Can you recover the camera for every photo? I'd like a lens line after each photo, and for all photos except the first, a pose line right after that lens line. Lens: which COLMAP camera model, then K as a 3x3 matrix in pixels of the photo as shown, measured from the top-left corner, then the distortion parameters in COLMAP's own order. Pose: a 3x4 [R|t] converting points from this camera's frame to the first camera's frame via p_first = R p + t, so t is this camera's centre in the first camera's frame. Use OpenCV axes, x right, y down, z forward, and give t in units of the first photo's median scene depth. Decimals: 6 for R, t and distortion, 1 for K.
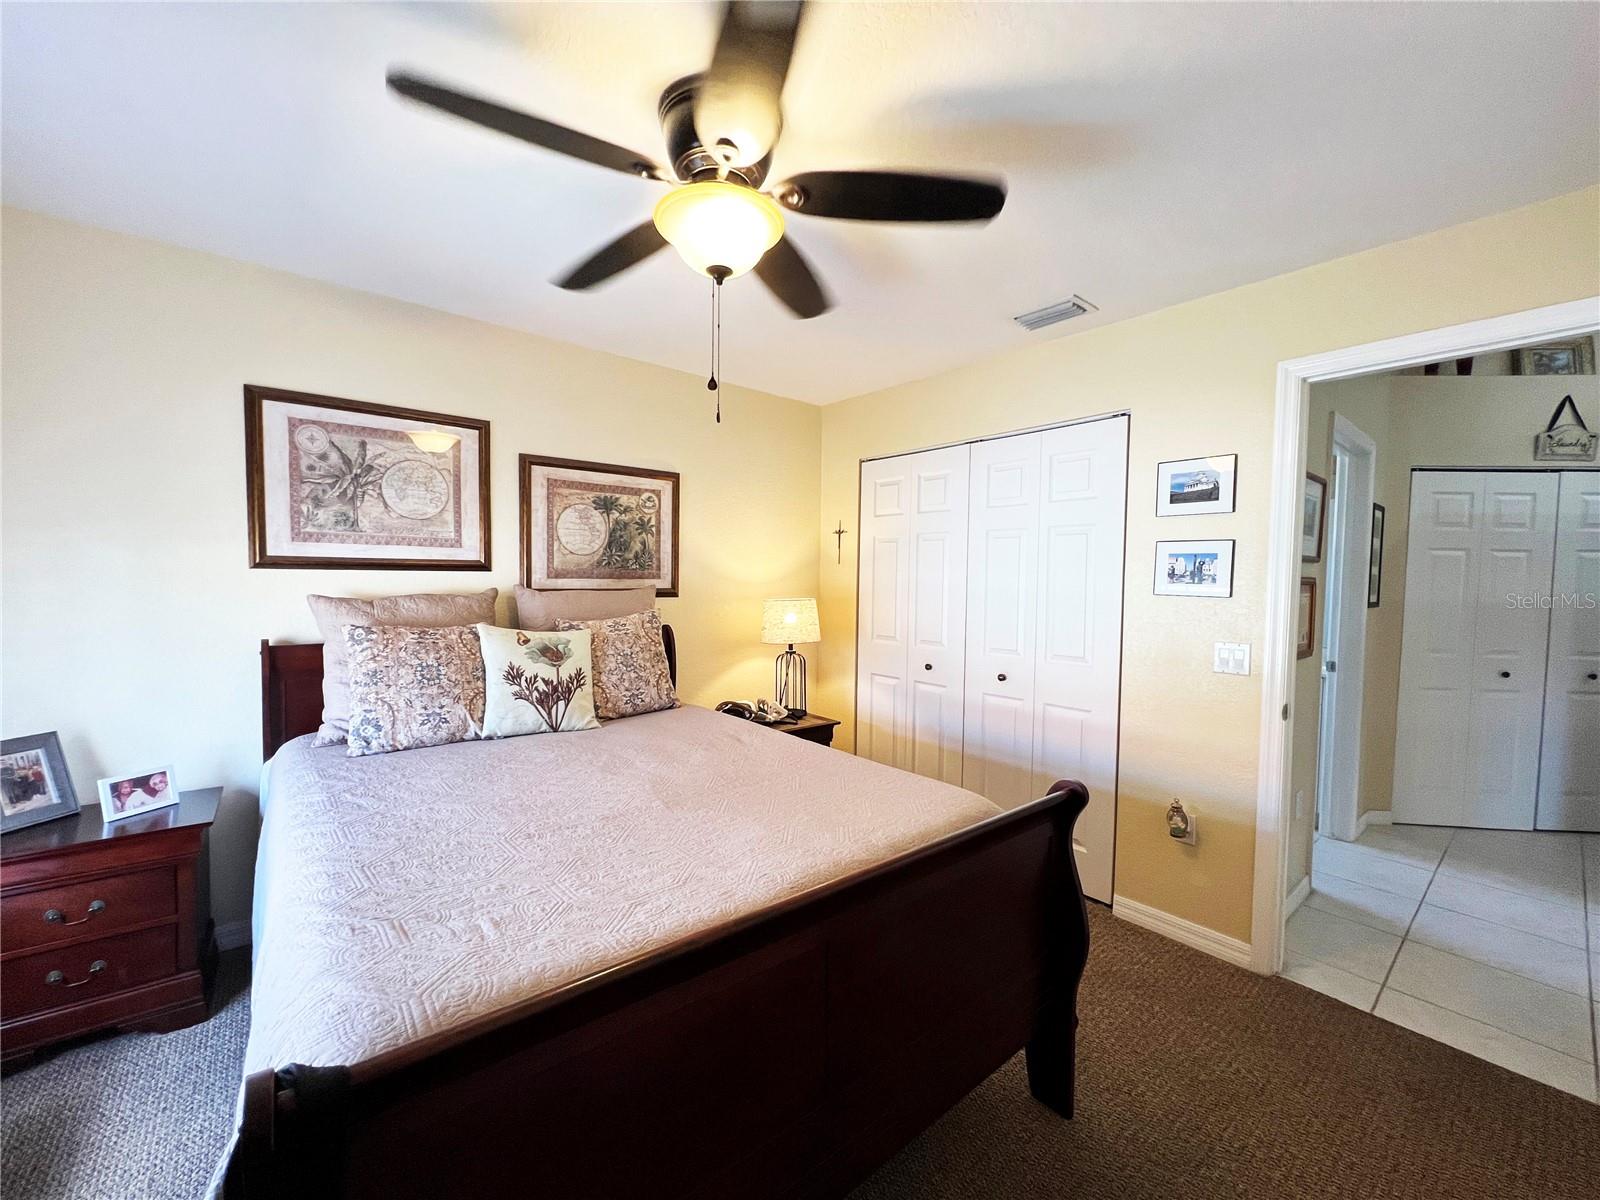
lens RADIAL K [[637.4, 0, 802.9], [0, 637.4, 600.6], [0, 0, 1]] dist [-0.000535, -0.000039]
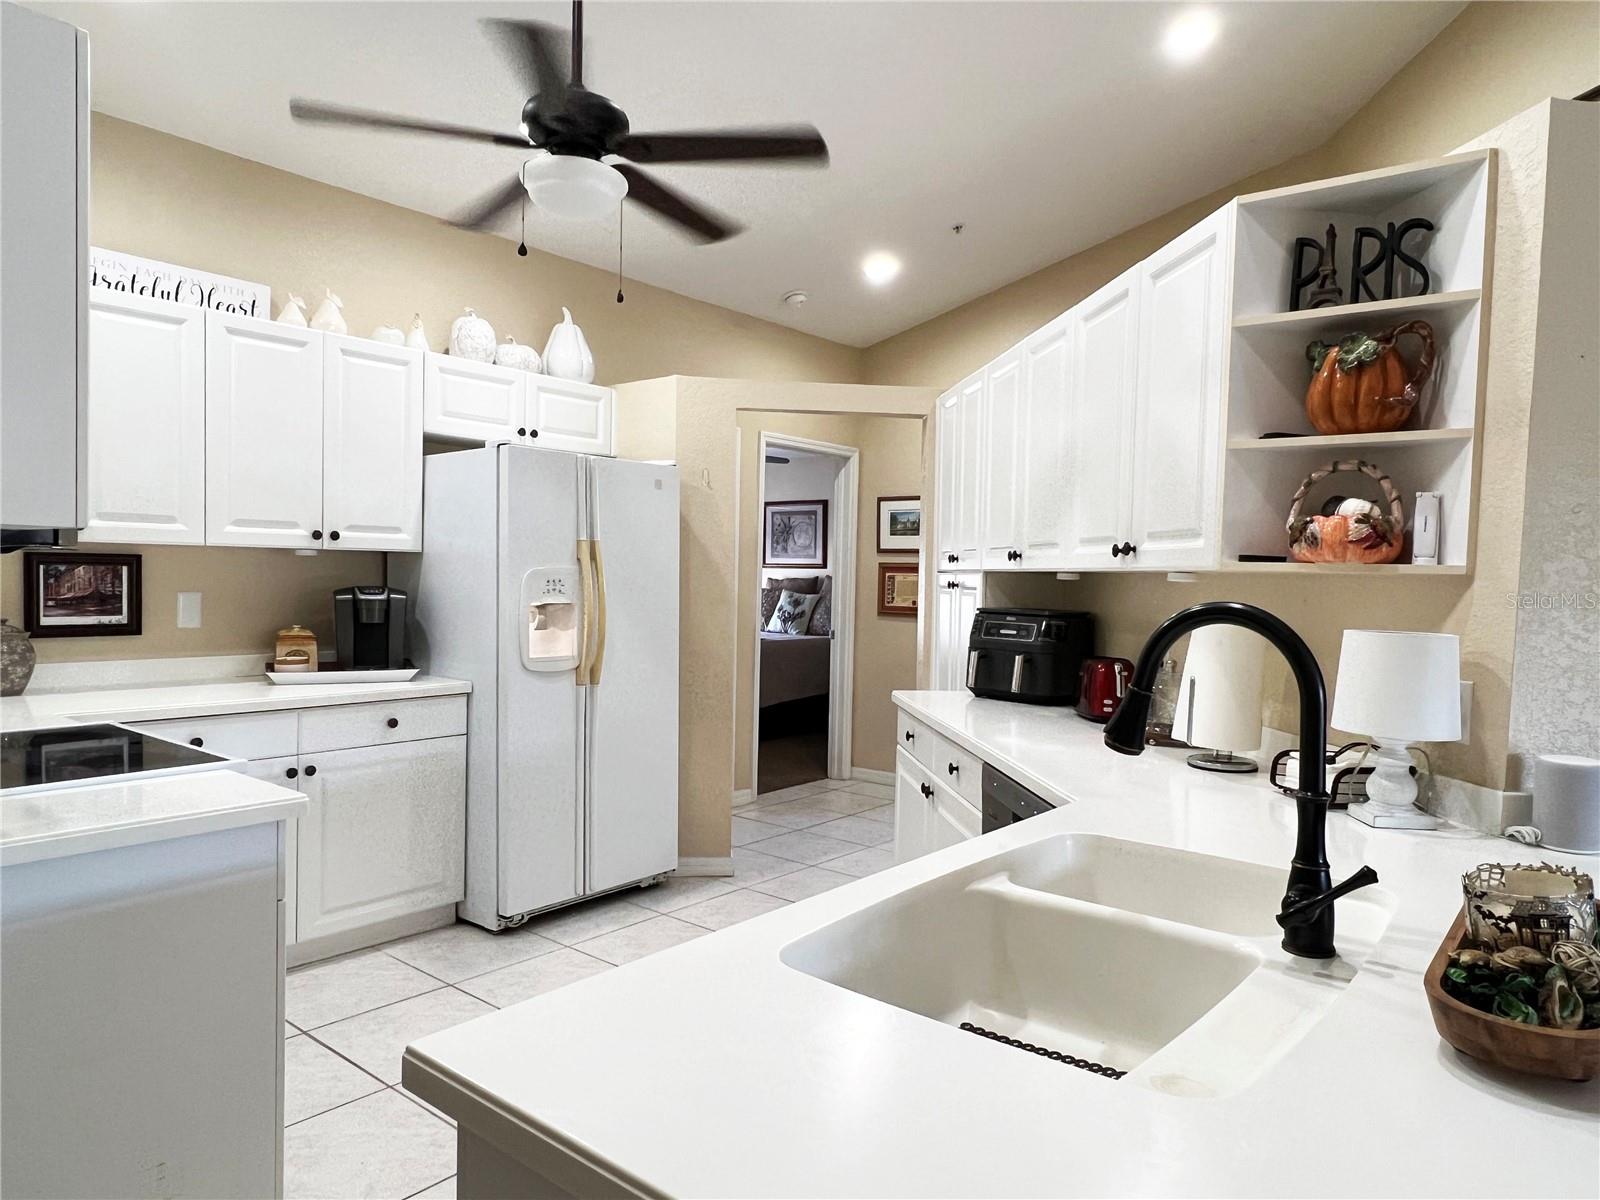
lens RADIAL K [[1040.3, 0, 798.5], [0, 1040.3, 610.5], [0, 0, 1]] dist [0.007680, -0.009109]
pose [[0.205101, 0.022182, -0.978490, 3.030331], [-0.050981, 0.998628, 0.011952, 0.060007], [0.977412, 0.047433, 0.205950, 0.195358]]
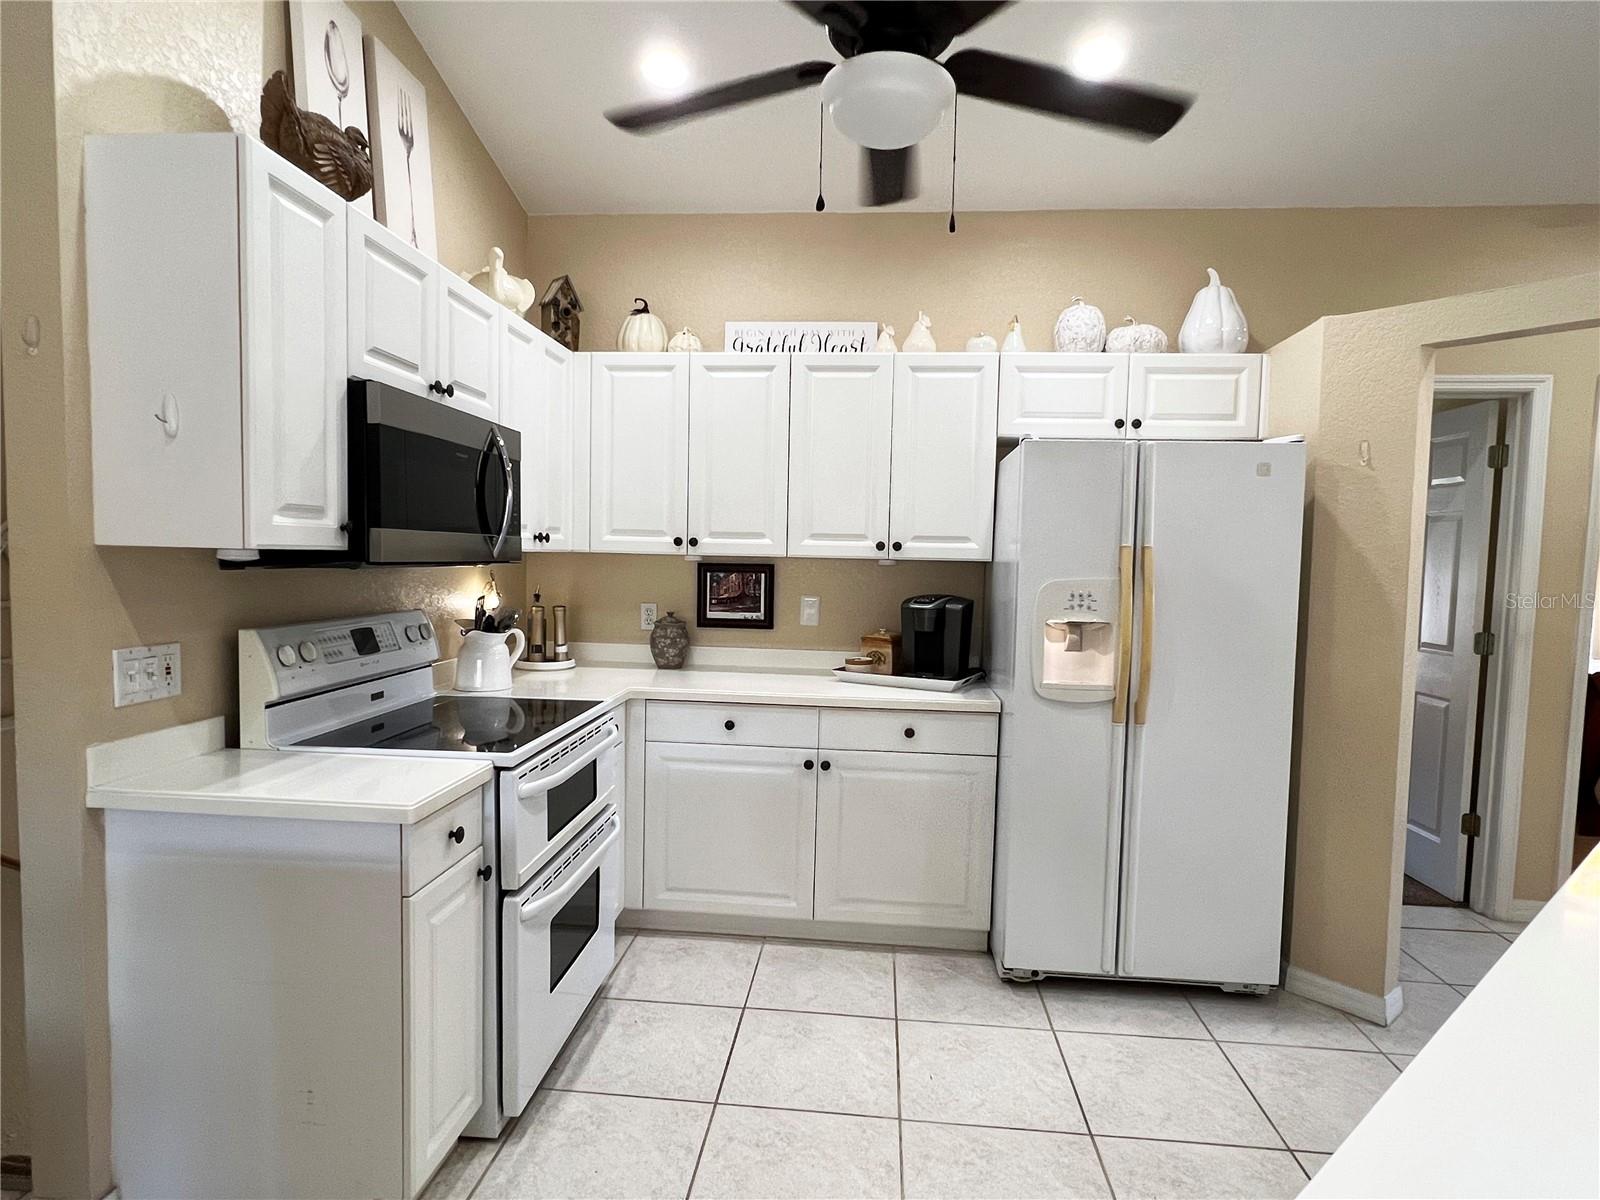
lens RADIAL K [[862.4, 0, 801.9], [0, 862.4, 609.5], [0, 0, 1]] dist [-0.002437, -0.000741]
pose [[-0.698214, 0.013334, -0.715765, 2.502818], [-0.058061, 0.995478, 0.075182, 0.013645], [0.713531, 0.094051, -0.694282, 0.625421]]
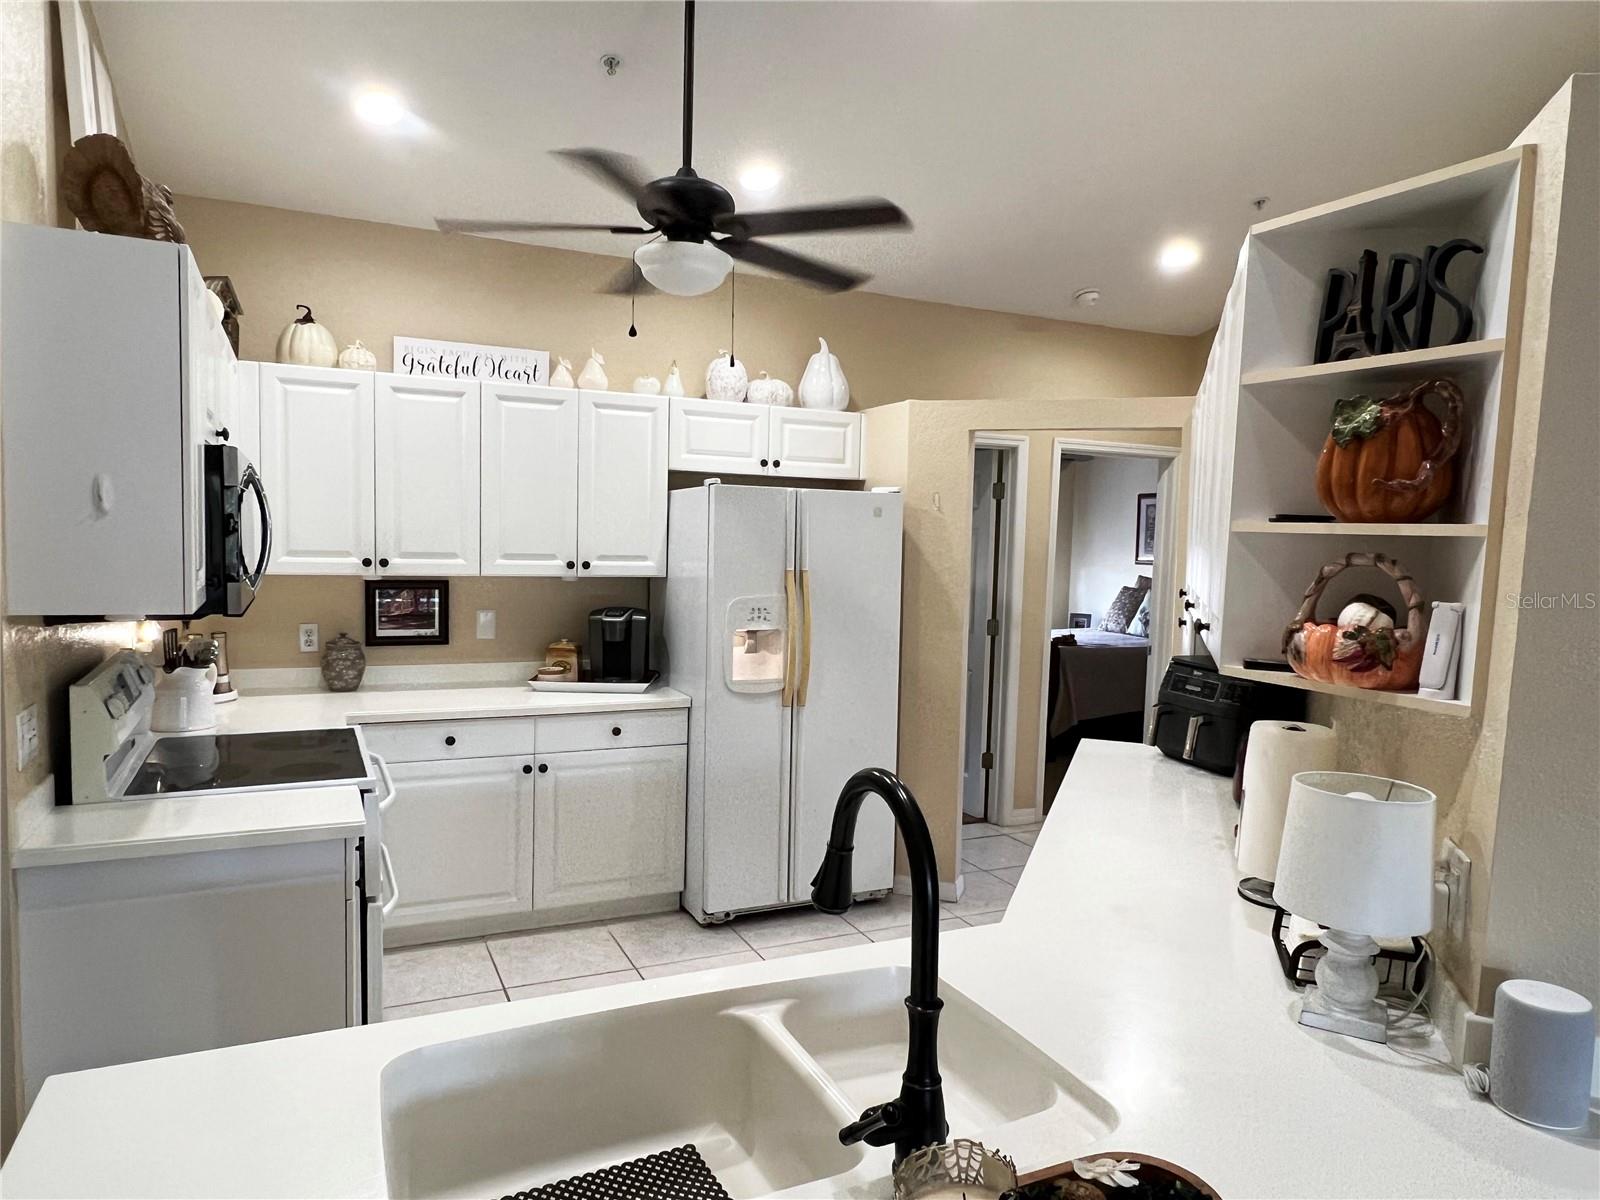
lens RADIAL K [[1040.3, 0, 795.3], [0, 1040.3, 610.8], [0, 0, 1]] dist [0.007680, -0.009109]
pose [[-0.241854, 0.049827, -0.969033, 3.031153], [-0.063229, 0.995749, 0.066982, -0.049850], [0.968250, 0.077470, -0.237675, 0.575777]]
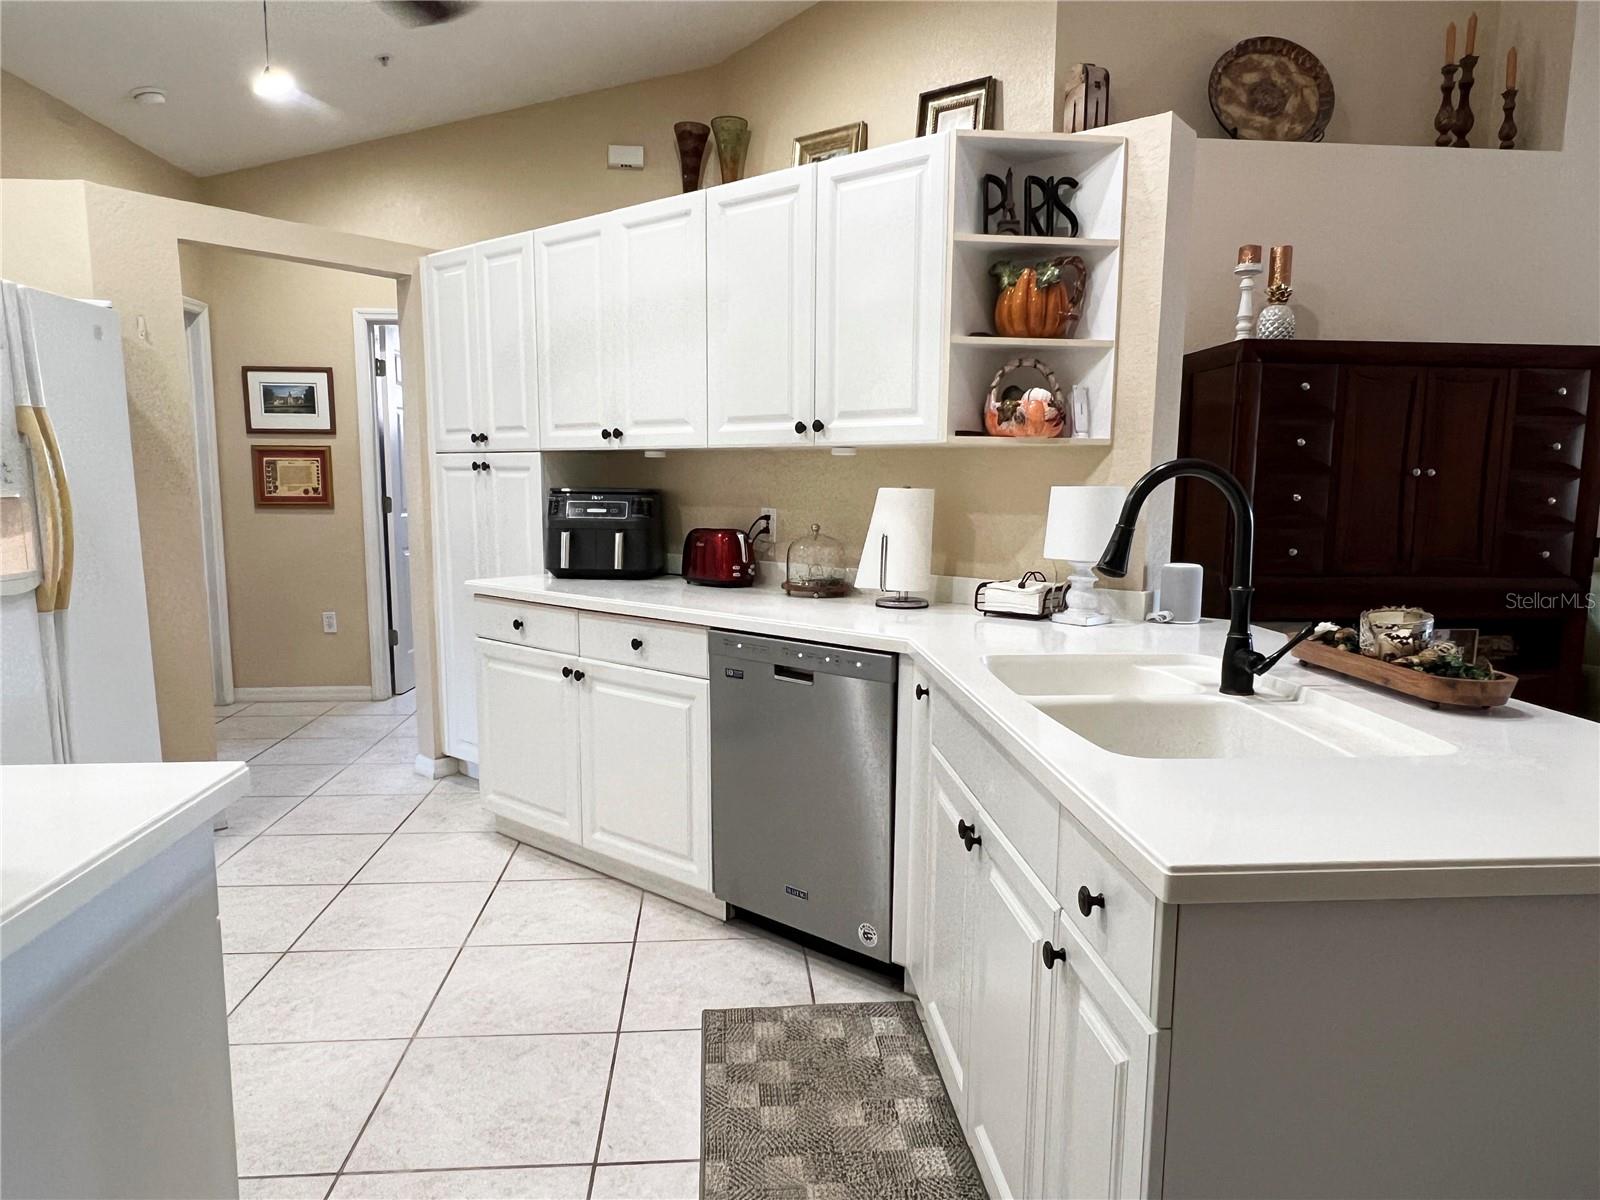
lens RADIAL K [[1040.3, 0, 801.0], [0, 1040.3, 616.0], [0, 0, 1]] dist [0.007680, -0.009109]
pose [[0.825932, 0.063747, -0.560154, 2.755767], [-0.011116, 0.995235, 0.096870, 0.092186], [0.563660, -0.073782, 0.822705, -0.237014]]
